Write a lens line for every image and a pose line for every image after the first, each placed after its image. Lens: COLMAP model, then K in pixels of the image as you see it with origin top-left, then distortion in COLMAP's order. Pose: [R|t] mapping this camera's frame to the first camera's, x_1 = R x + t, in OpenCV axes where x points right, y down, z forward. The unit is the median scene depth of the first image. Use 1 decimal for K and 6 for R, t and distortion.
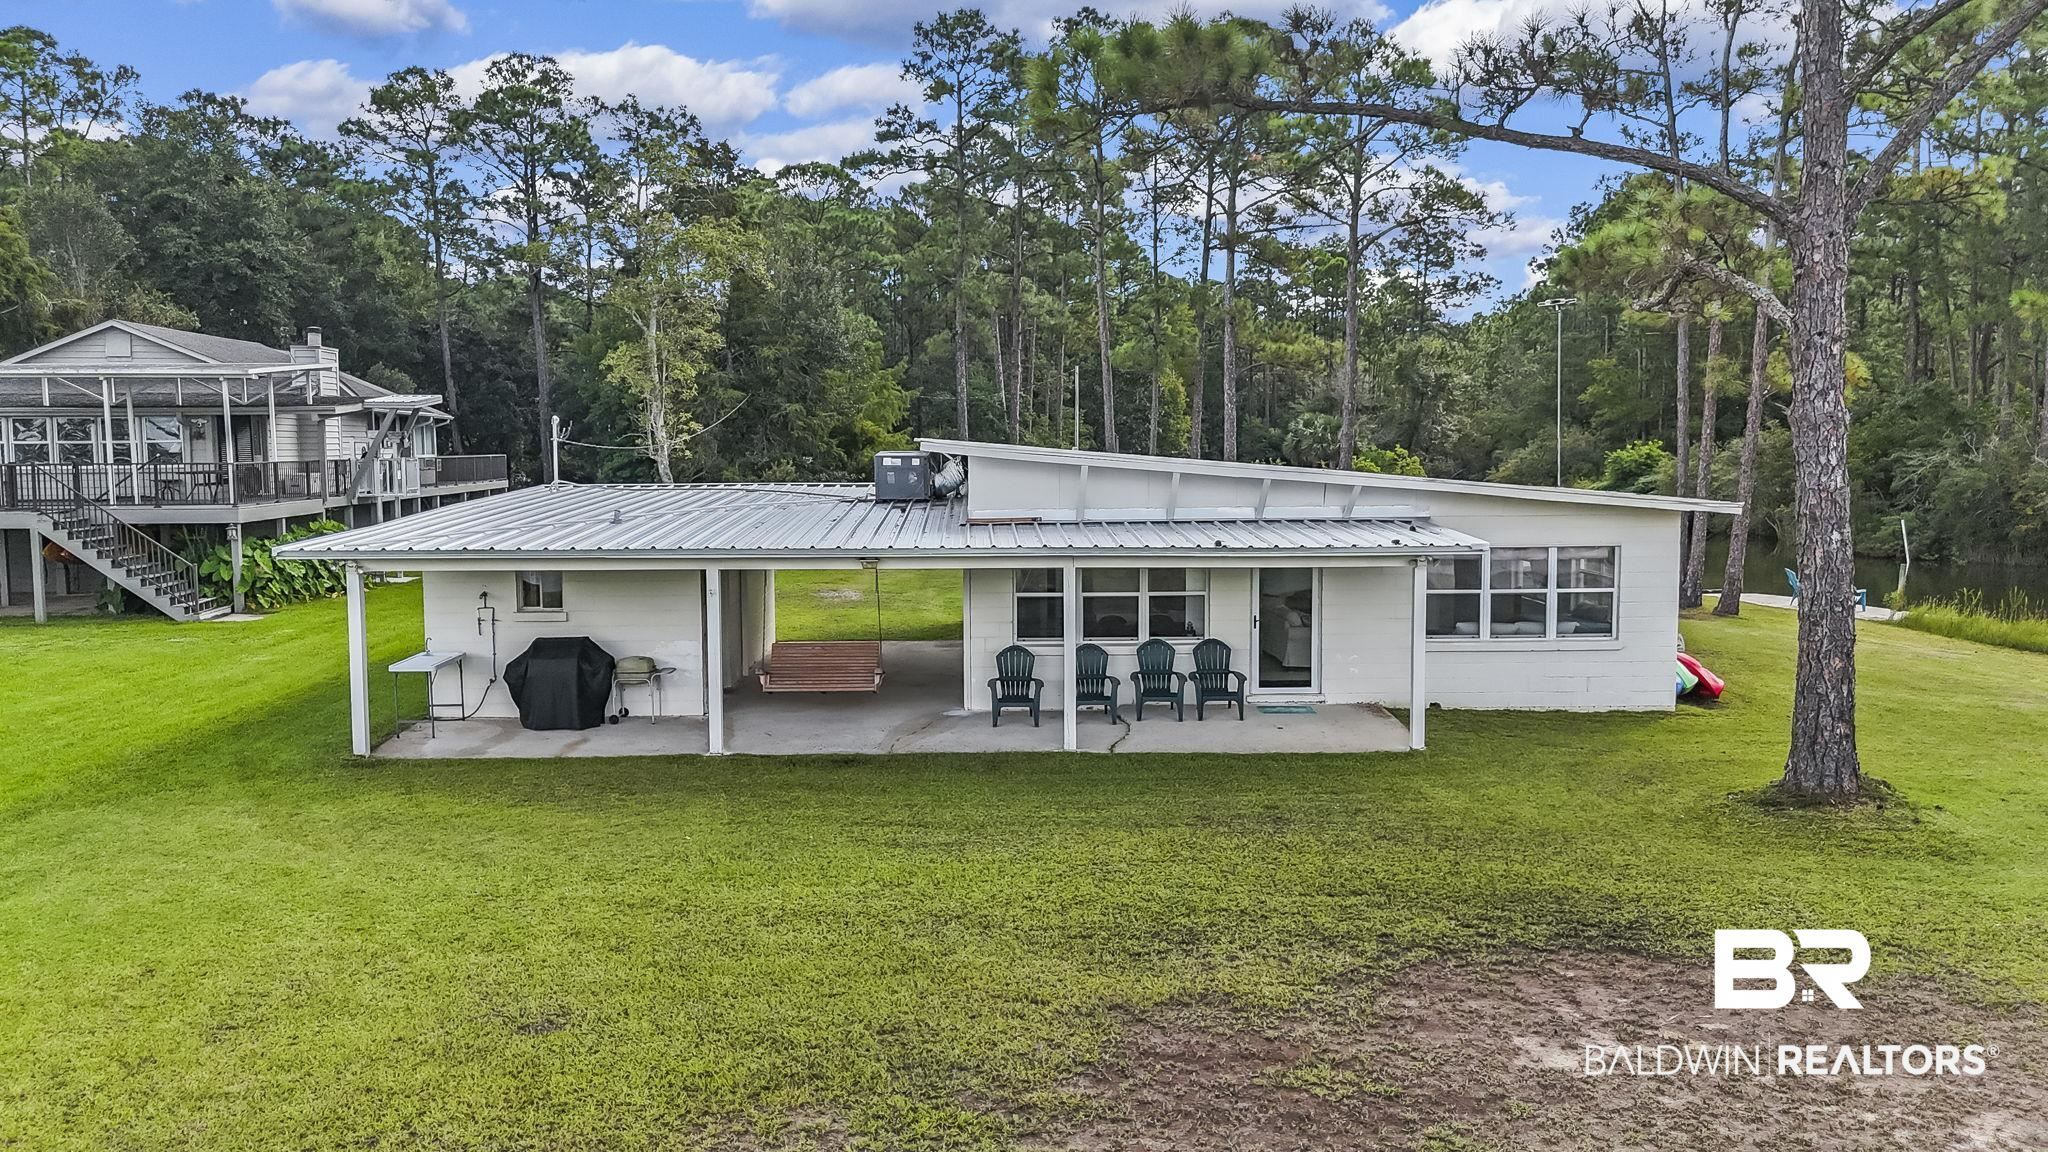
lens RADIAL K [[1557.3, 0, 1024.0], [0, 1557.3, 576.0], [0, 0, 1]] dist [0.085358, -0.102291]
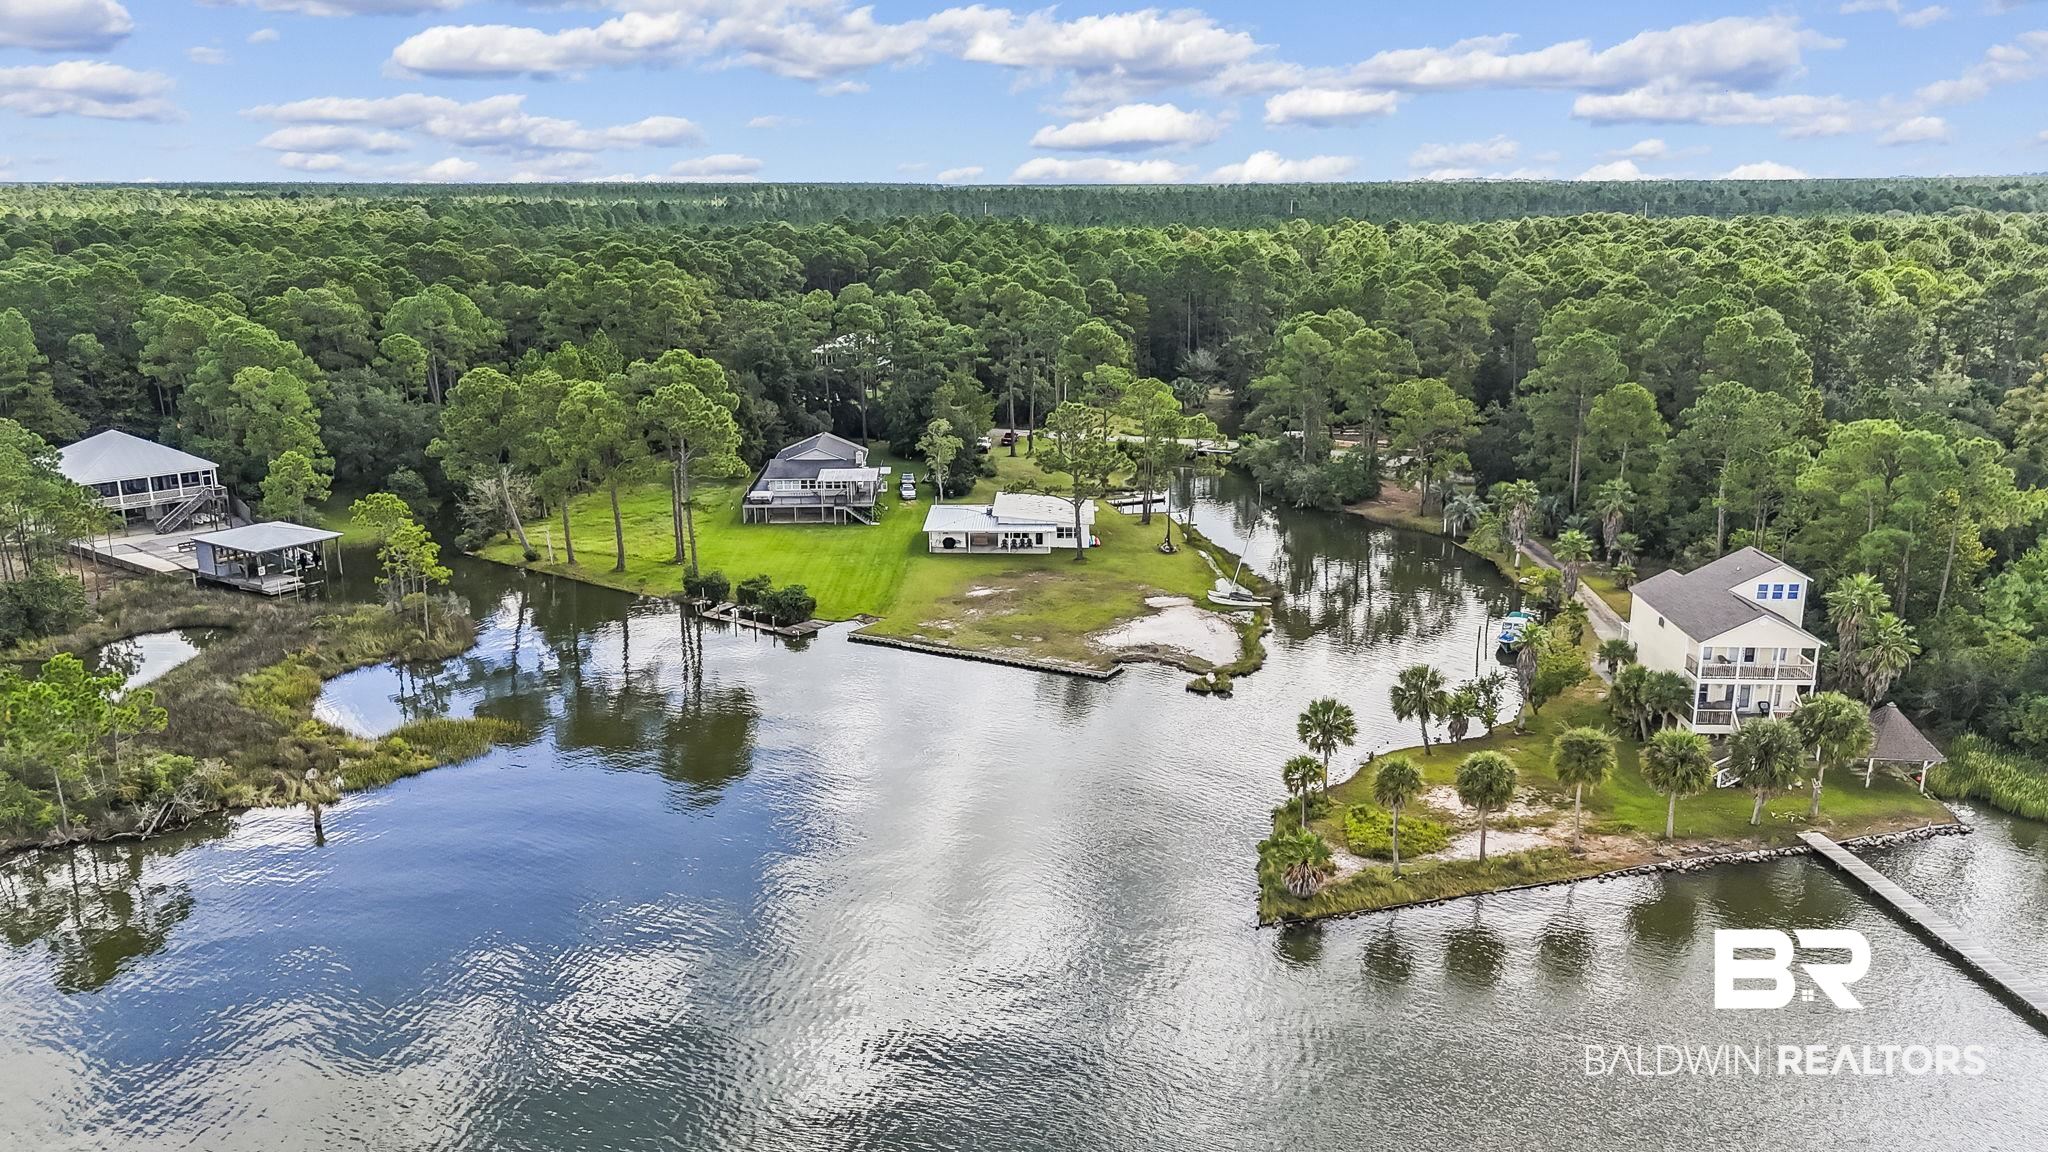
lens RADIAL K [[1557.3, 0, 1024.0], [0, 1557.3, 576.0], [0, 0, 1]] dist [0.085358, -0.102291]
pose [[0.998269, 0.013099, -0.057343, 0.520840], [-0.003671, 0.986862, 0.161523, -0.994121], [0.058705, -0.161033, 0.985202, -6.470346]]
